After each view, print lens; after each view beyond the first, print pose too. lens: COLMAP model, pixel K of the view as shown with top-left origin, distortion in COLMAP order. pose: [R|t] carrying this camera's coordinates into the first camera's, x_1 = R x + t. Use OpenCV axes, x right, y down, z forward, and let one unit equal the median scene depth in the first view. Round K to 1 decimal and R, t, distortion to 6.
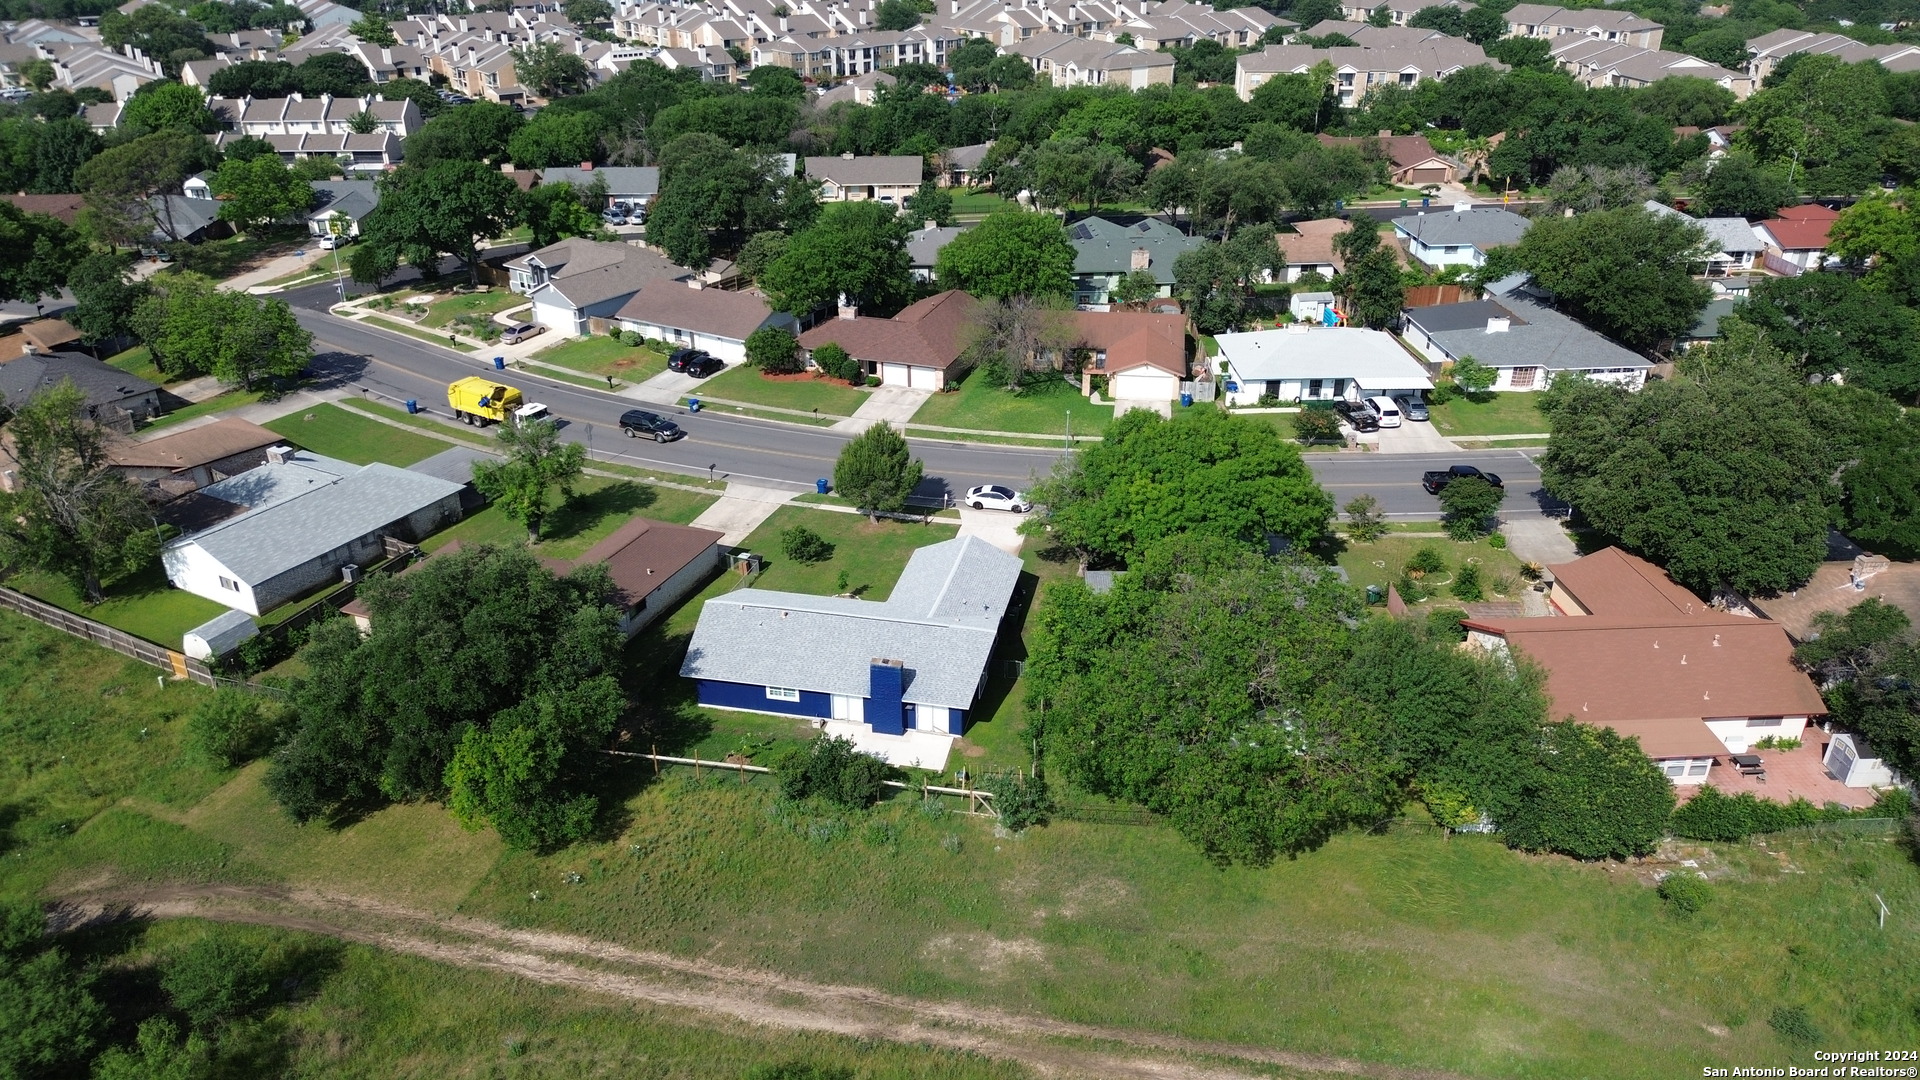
lens RADIAL K [[1360.5, 0, 960.0], [0, 1360.5, 540.0], [0, 0, 1]] dist [0.180098, -0.516323]
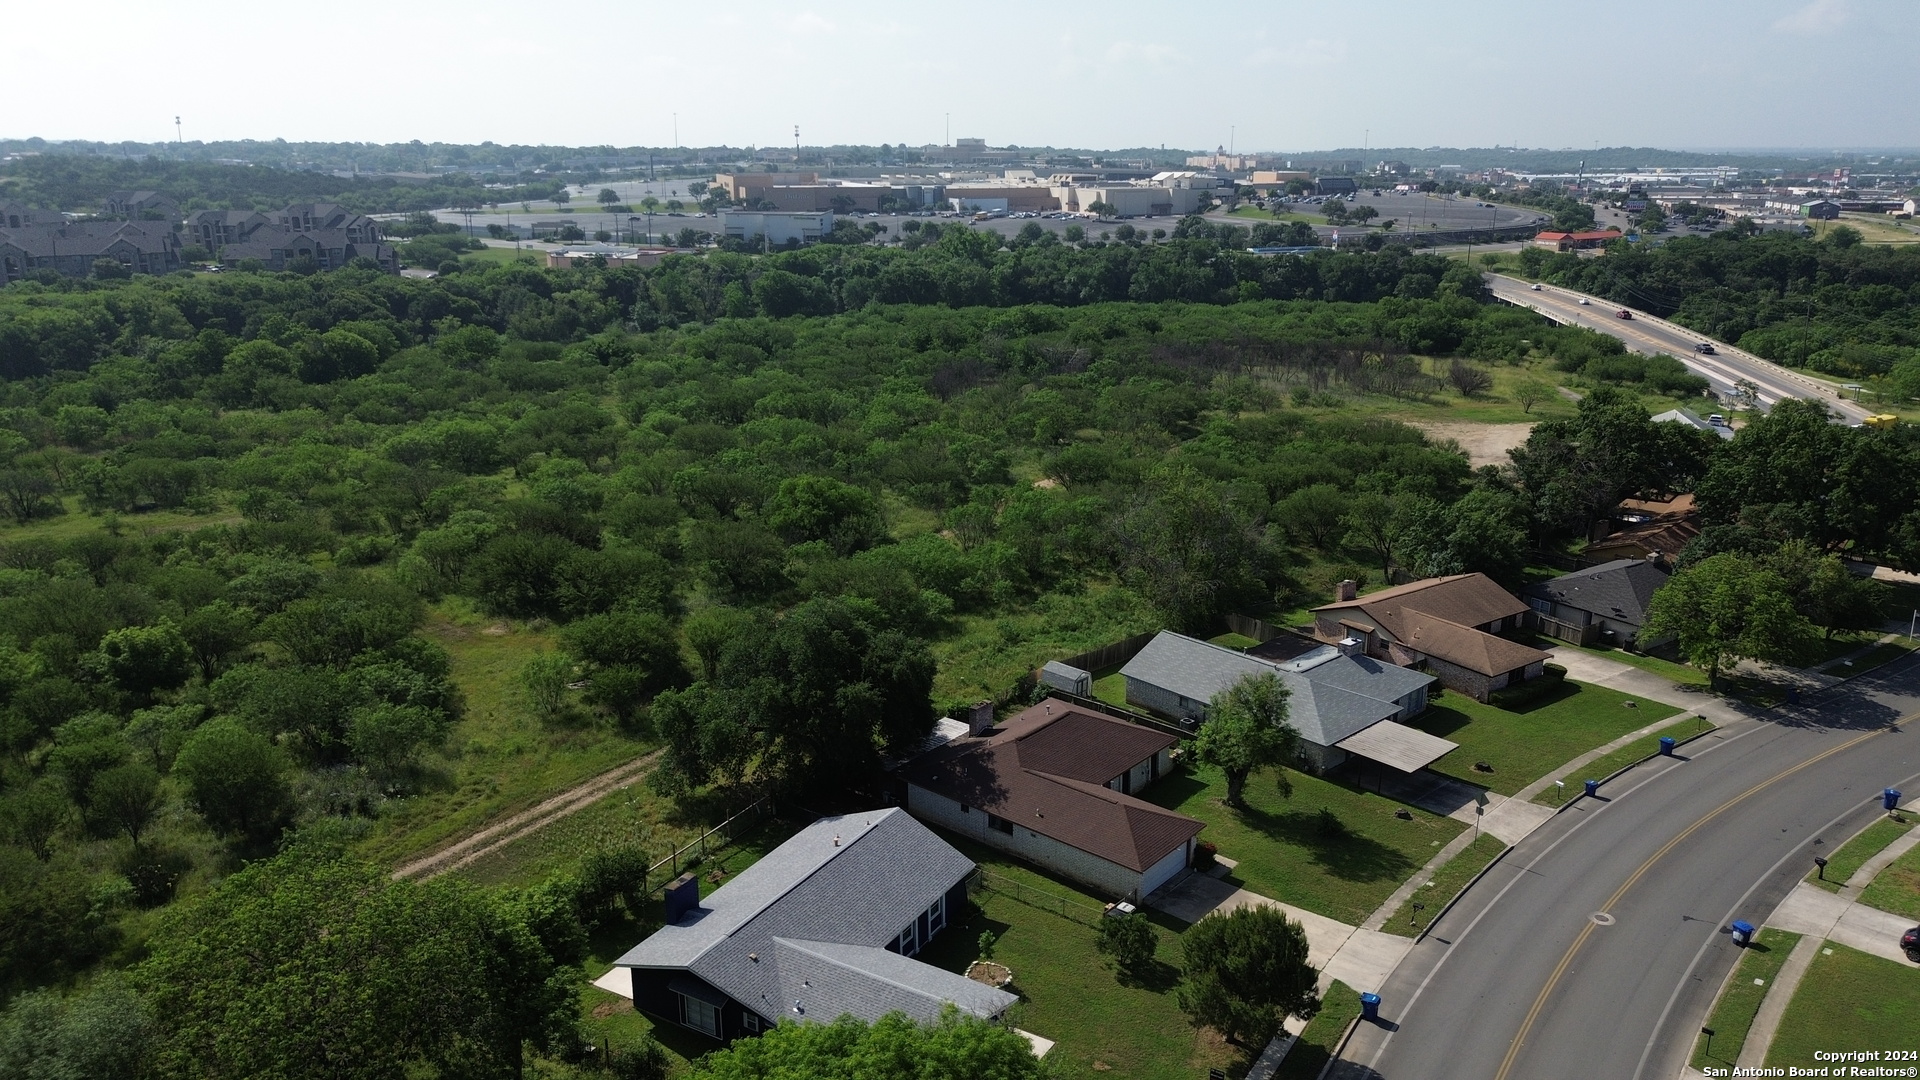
lens RADIAL K [[1368.4, 0, 960.0], [0, 1368.4, 540.0], [0, 0, 1]] dist [0.062432, -0.058019]
pose [[-0.306829, 0.267535, -0.913390, 0.409550], [-0.424390, 0.820537, 0.382901, -0.325354], [0.851909, 0.505118, -0.138226, 0.722576]]
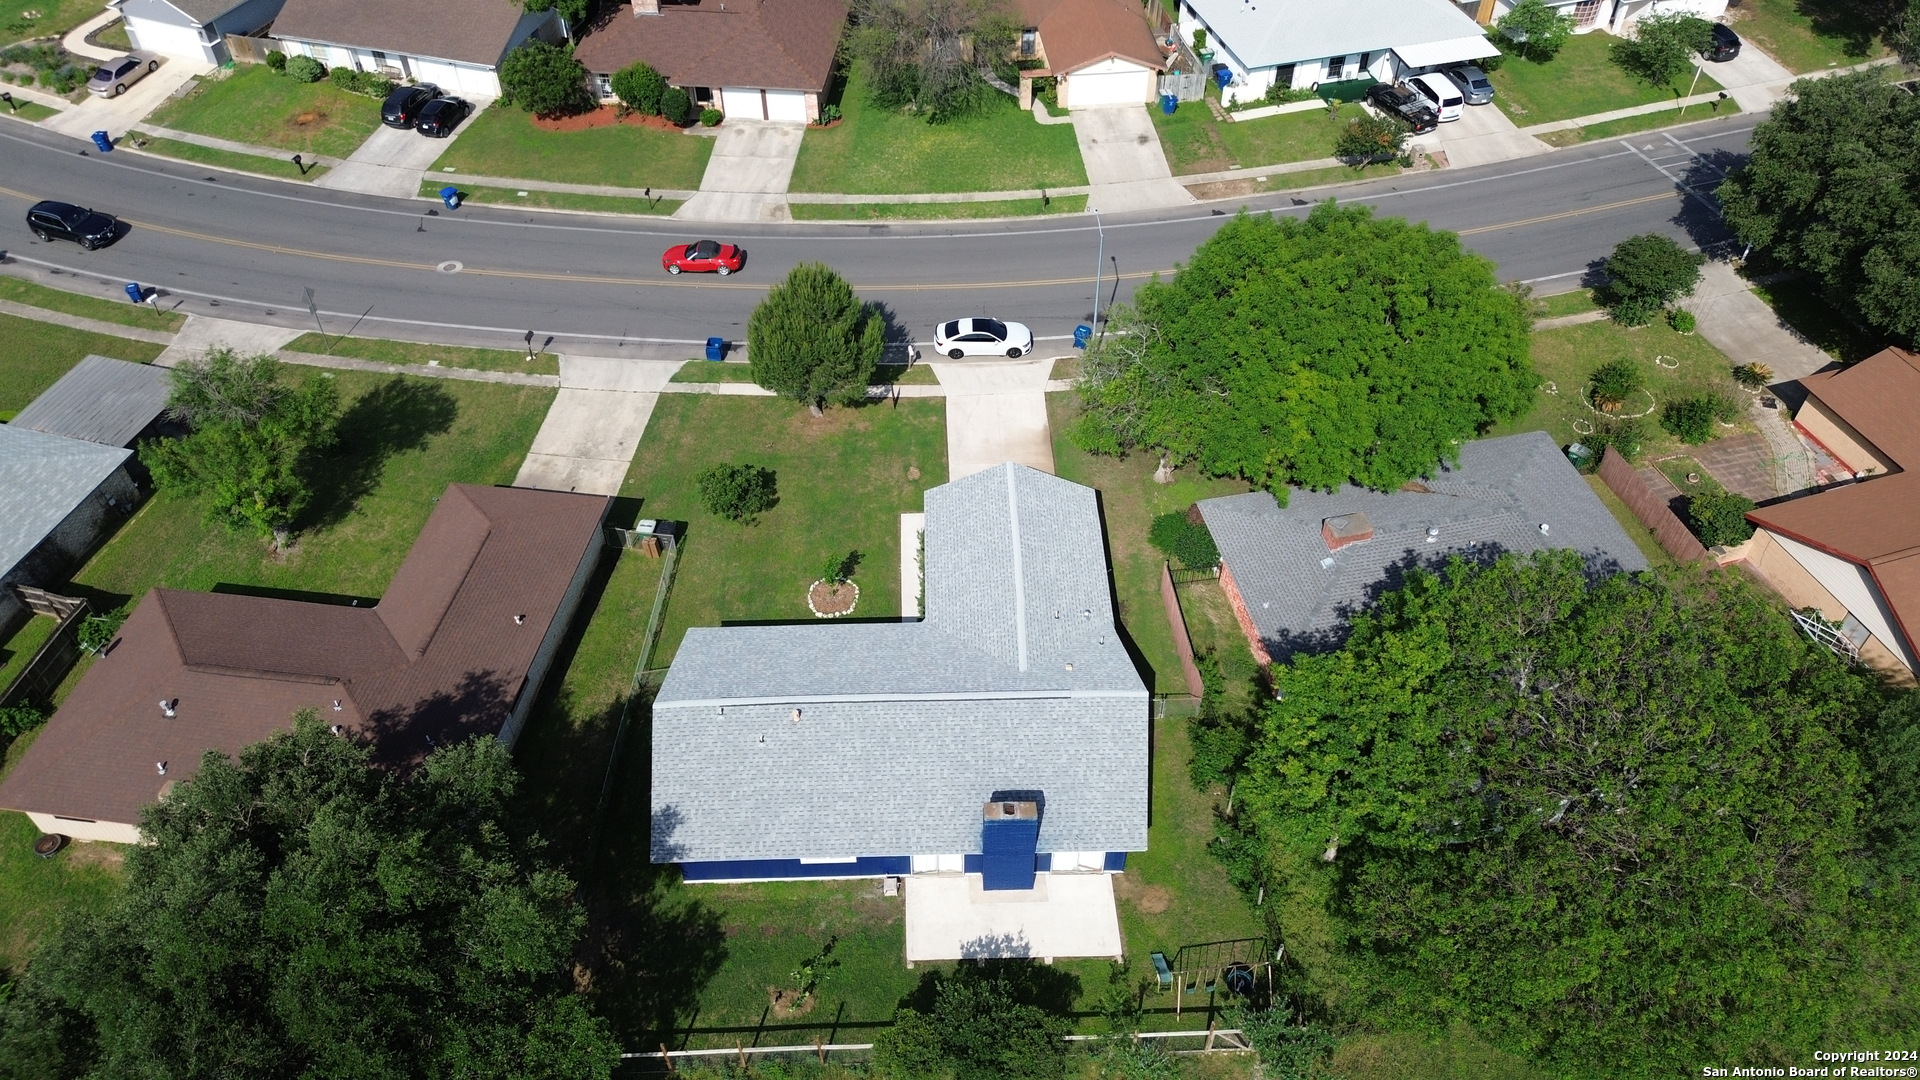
lens RADIAL K [[1368.4, 0, 960.0], [0, 1368.4, 540.0], [0, 0, 1]] dist [0.062432, -0.058019]
pose [[0.971728, -0.168689, 0.165192, -0.096010], [0.106351, 0.937394, 0.331635, -0.139536], [-0.210793, -0.304691, 0.928832, 0.294392]]
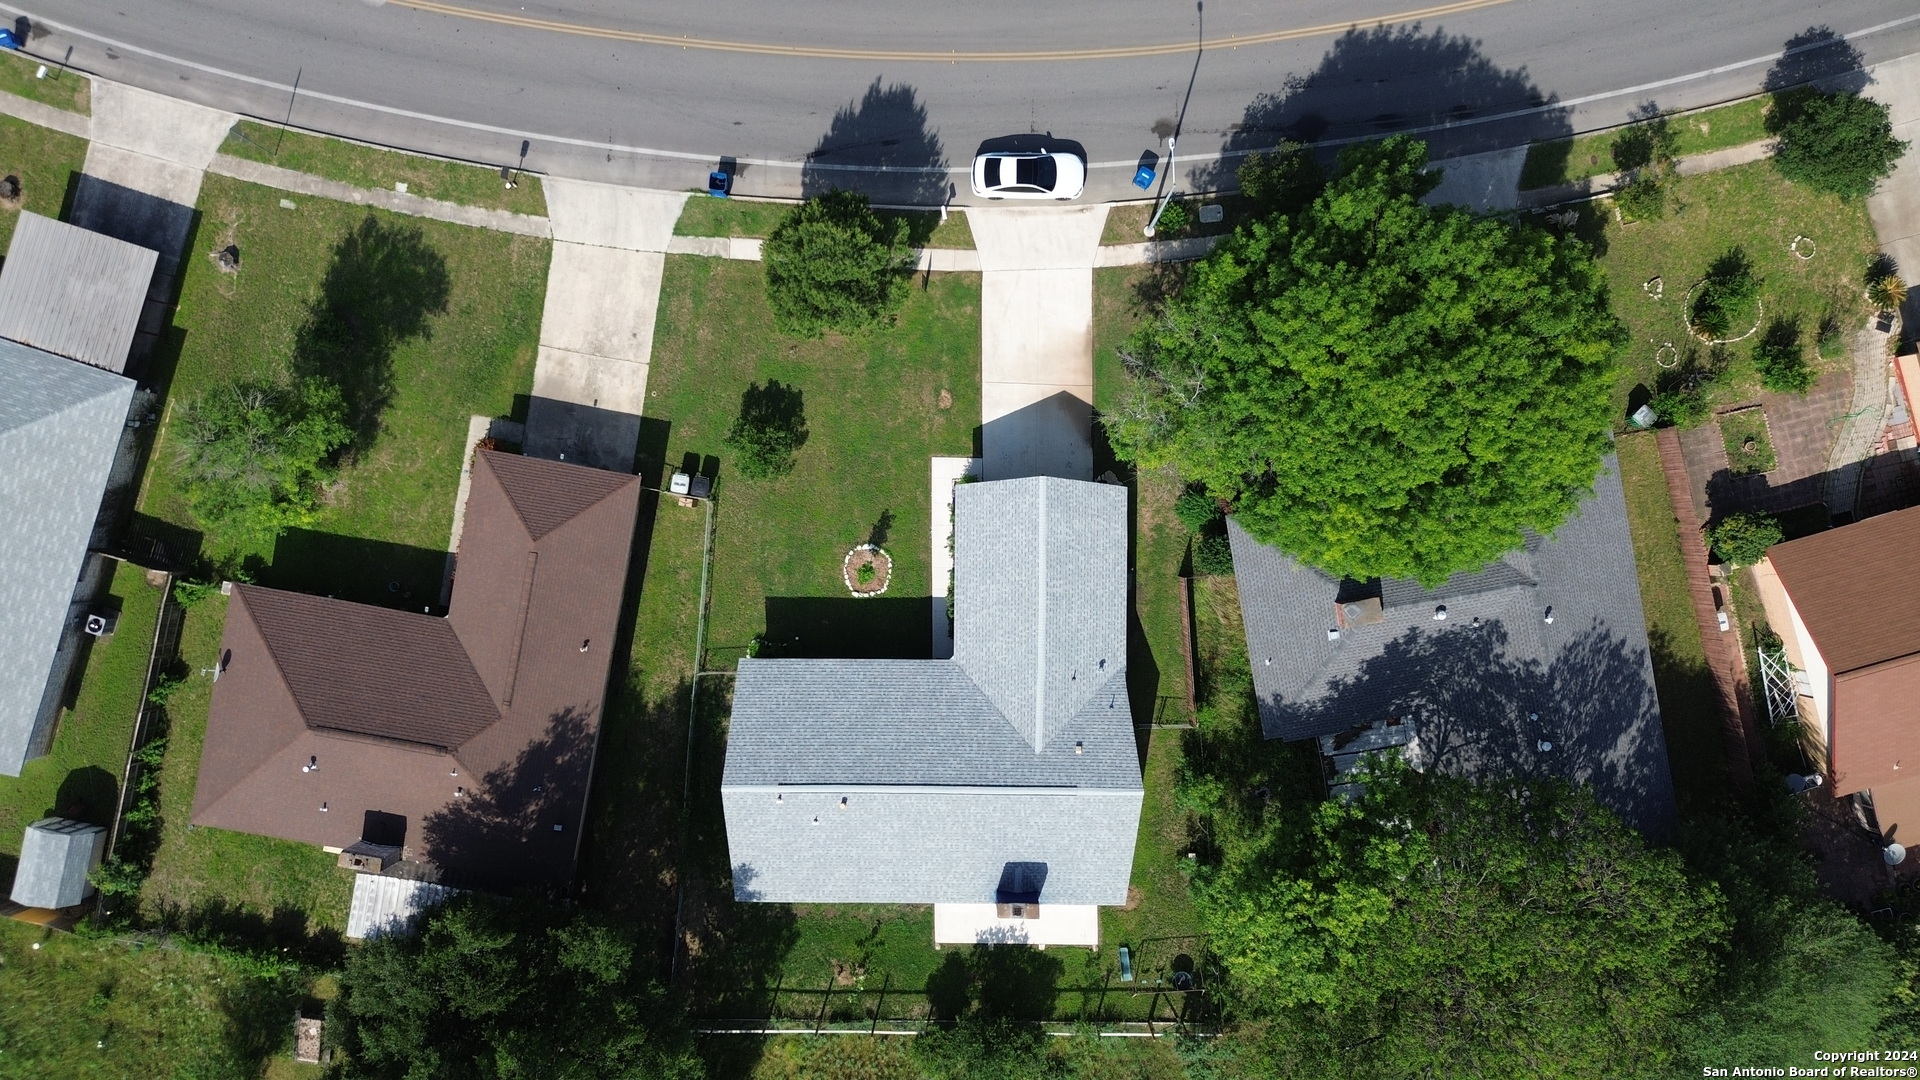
lens RADIAL K [[1368.4, 0, 960.0], [0, 1368.4, 540.0], [0, 0, 1]] dist [0.062432, -0.058019]
pose [[0.979135, -0.203067, -0.007598, -0.023369], [0.094762, 0.423200, 0.901067, -0.425812], [-0.179762, -0.882987, 0.433613, 0.528200]]
